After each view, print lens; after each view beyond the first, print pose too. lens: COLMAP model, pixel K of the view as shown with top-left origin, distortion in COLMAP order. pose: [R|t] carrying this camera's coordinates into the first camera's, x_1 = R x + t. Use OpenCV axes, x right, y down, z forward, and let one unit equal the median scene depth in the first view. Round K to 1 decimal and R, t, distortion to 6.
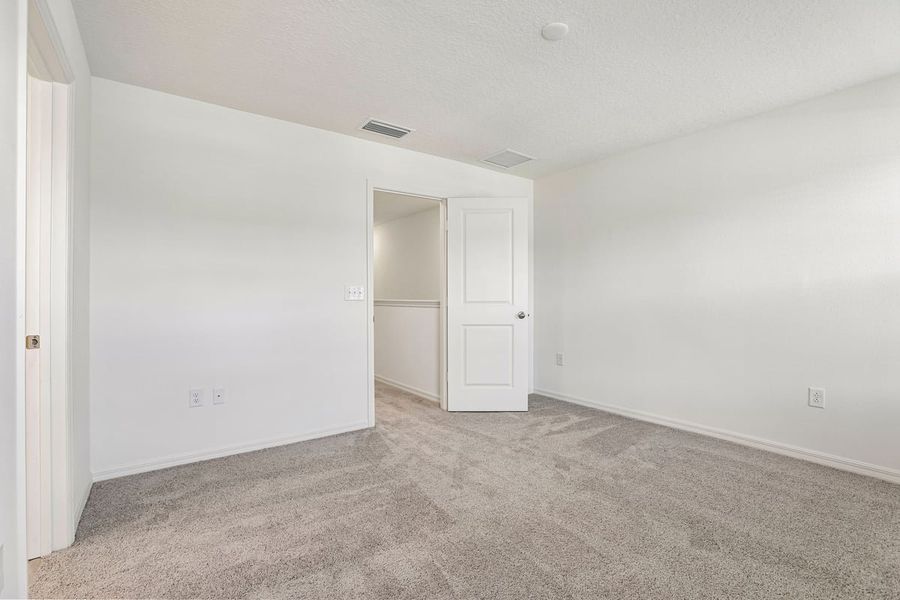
lens RADIAL K [[408.4, 0, 448.9], [0, 408.4, 301.7], [0, 0, 1]] dist [-0.028430, 0.005007]
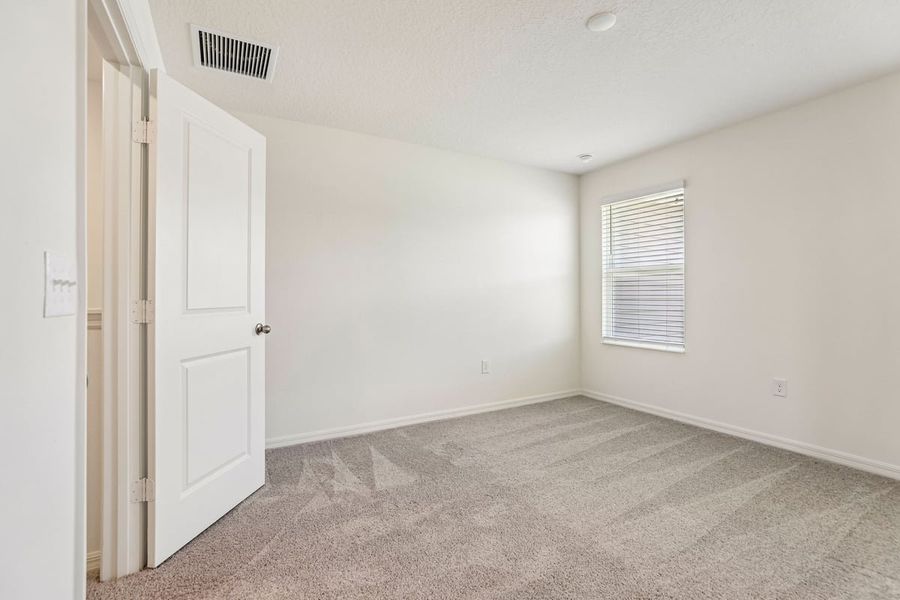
lens RADIAL K [[408.4, 0, 456.6], [0, 408.4, 305.2], [0, 0, 1]] dist [-0.028430, 0.005007]
pose [[0.092599, -0.014080, 0.995604, -0.405305], [0.024012, 0.999641, 0.011903, -0.002972], [-0.995414, 0.022804, 0.092904, 0.681679]]
